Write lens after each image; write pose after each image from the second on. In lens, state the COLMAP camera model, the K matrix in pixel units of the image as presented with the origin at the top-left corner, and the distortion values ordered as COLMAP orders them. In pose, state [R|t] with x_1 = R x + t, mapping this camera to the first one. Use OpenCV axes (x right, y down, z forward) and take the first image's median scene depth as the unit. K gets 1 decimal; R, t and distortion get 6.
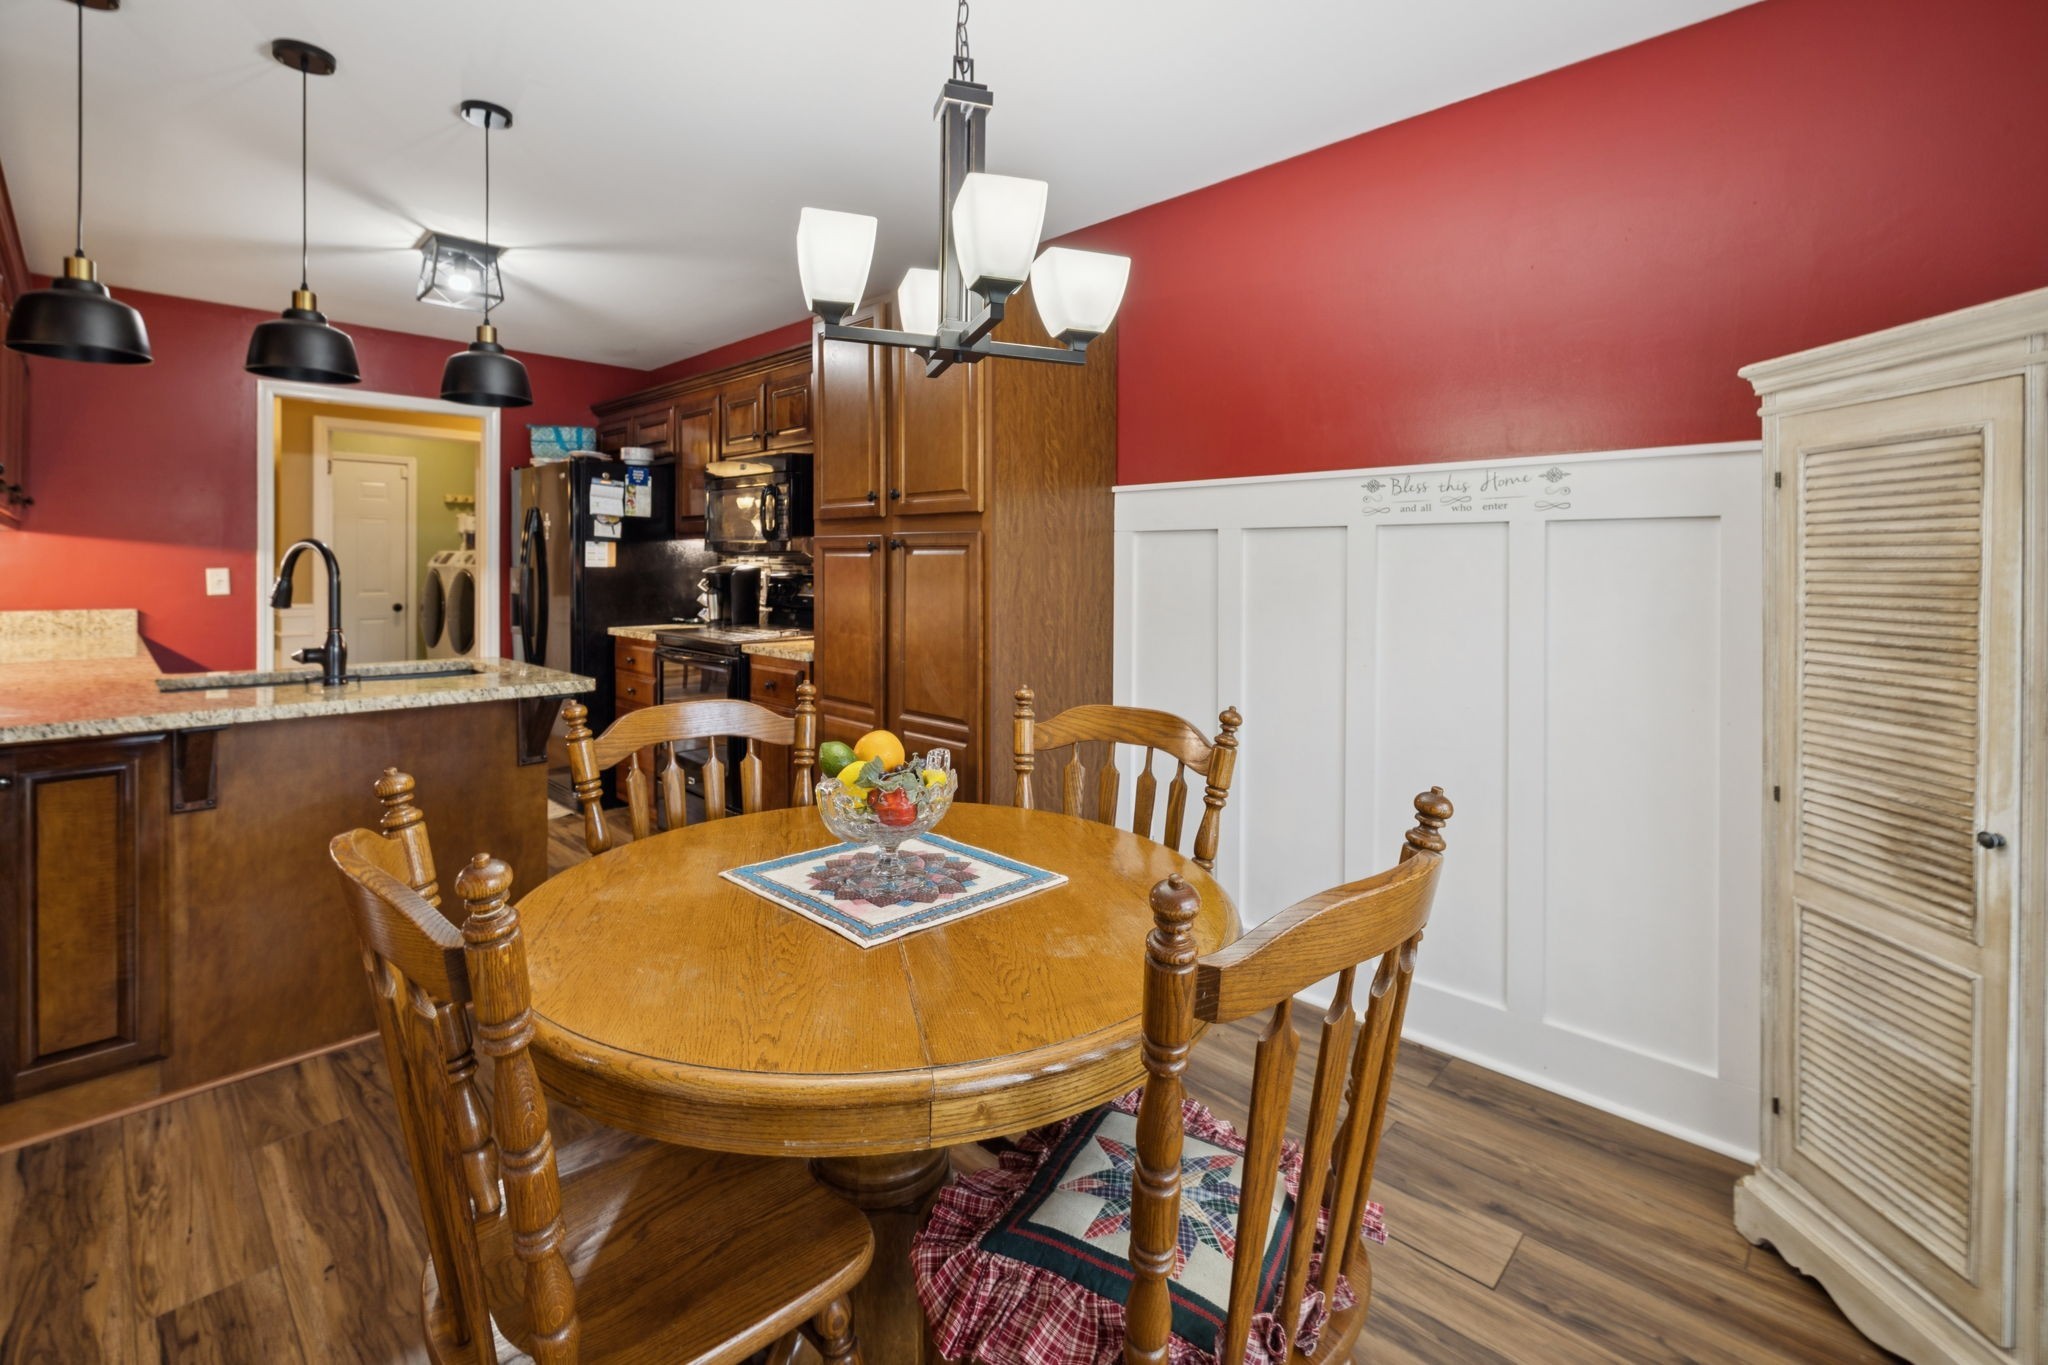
lens RADIAL K [[889.5, 0, 1018.6], [0, 889.5, 569.8], [0, 0, 1]] dist [-0.001498, -0.000007]
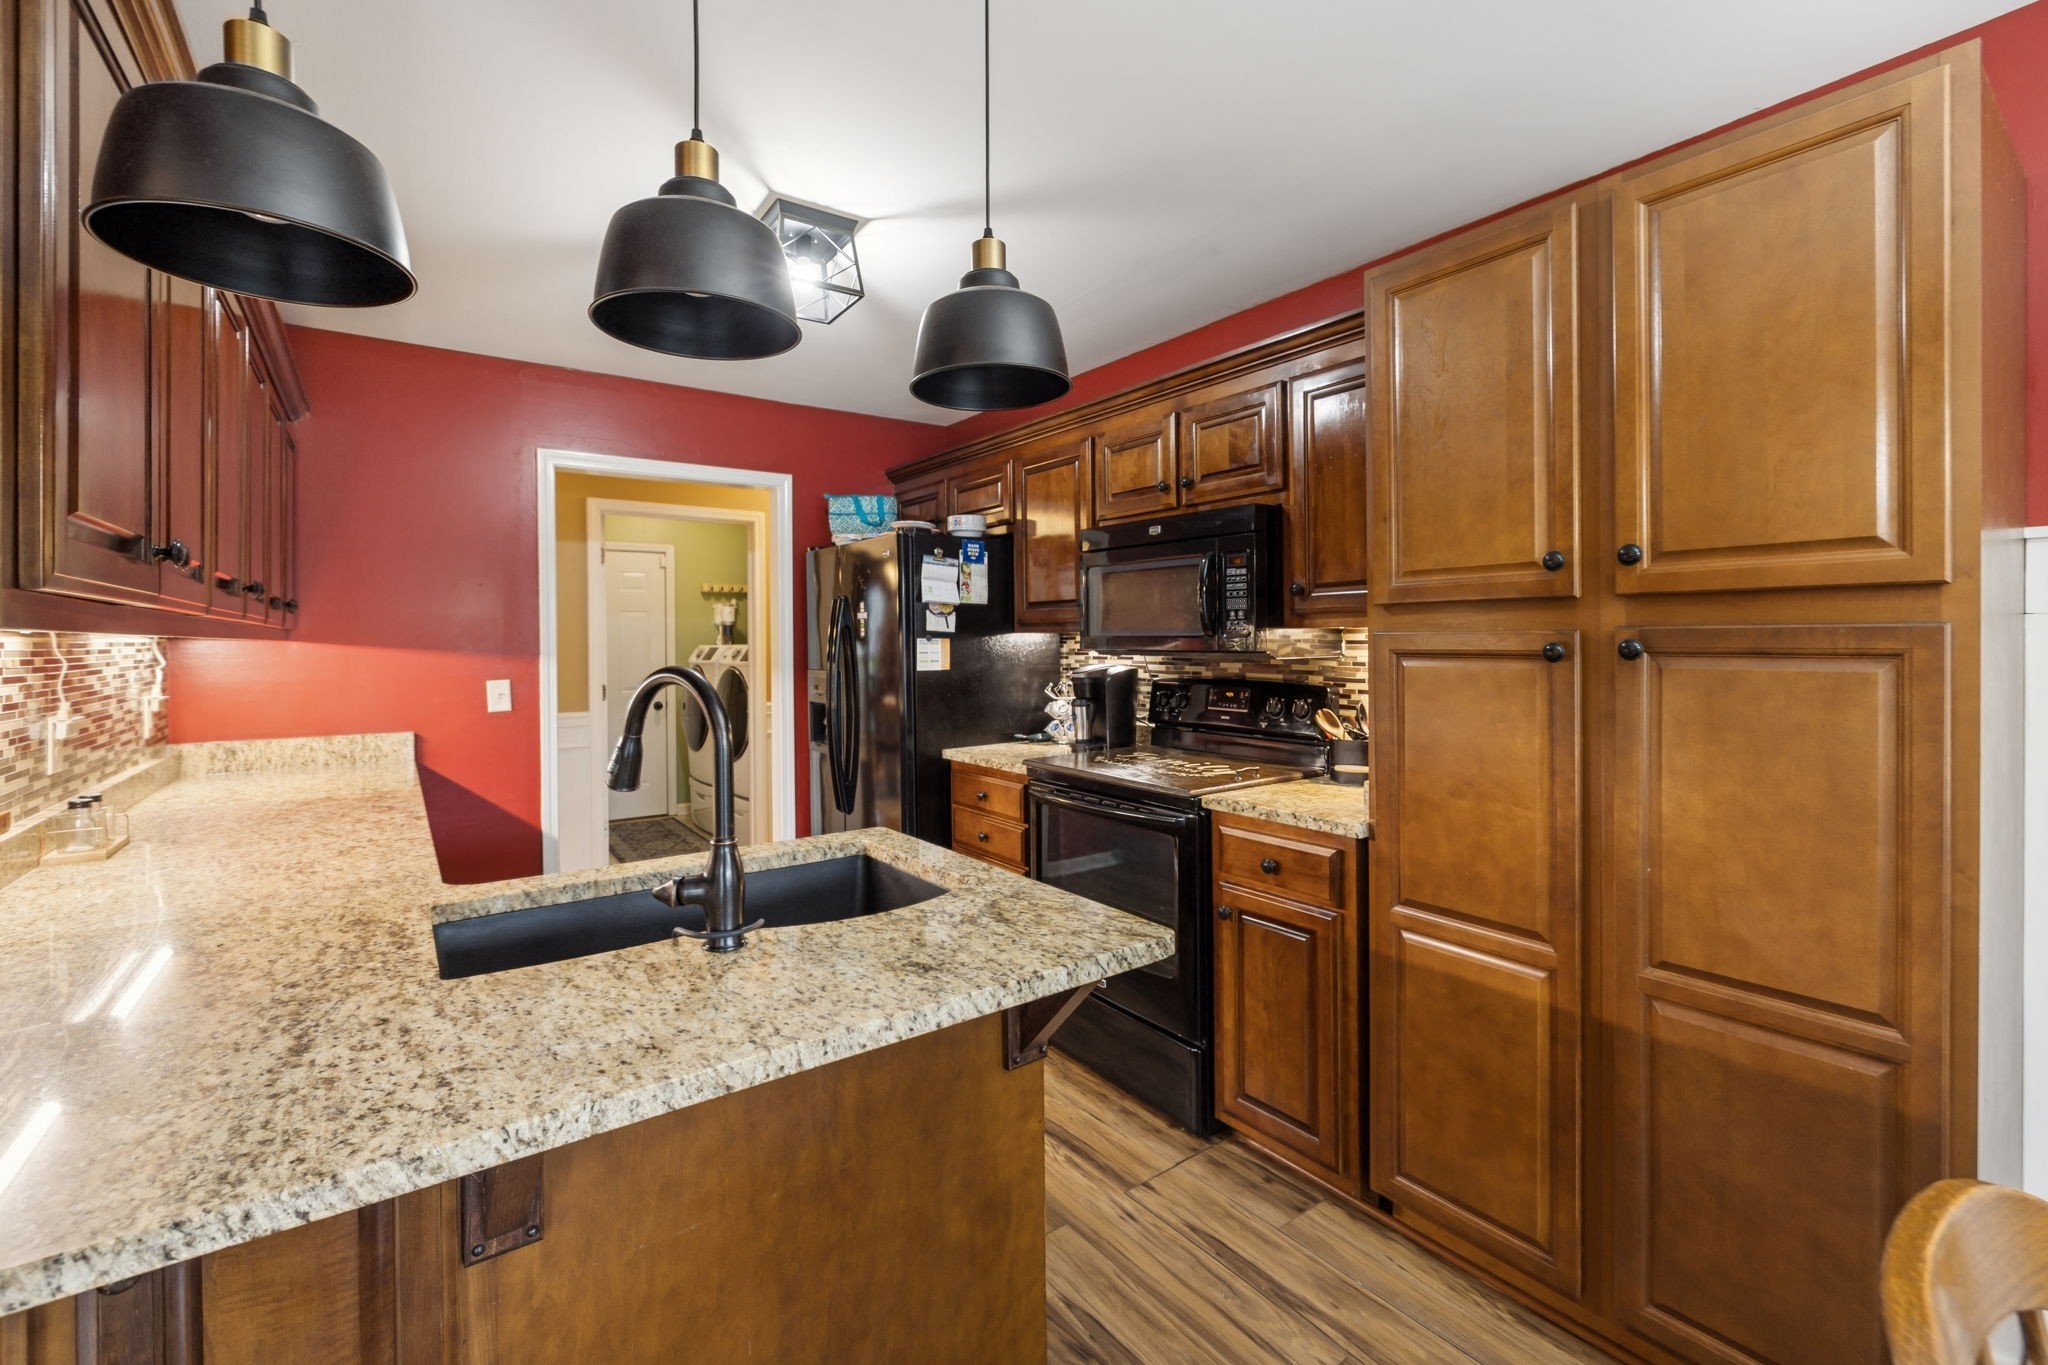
lens RADIAL K [[869.5, 0, 1015.3], [0, 869.5, 643.3], [0, 0, 1]] dist [-0.001293, 0.000200]
pose [[0.983259, -0.015867, -0.181519, -0.267259], [0.015429, 0.999874, -0.003828, -0.023329], [0.181557, 0.000963, 0.983380, 0.278113]]
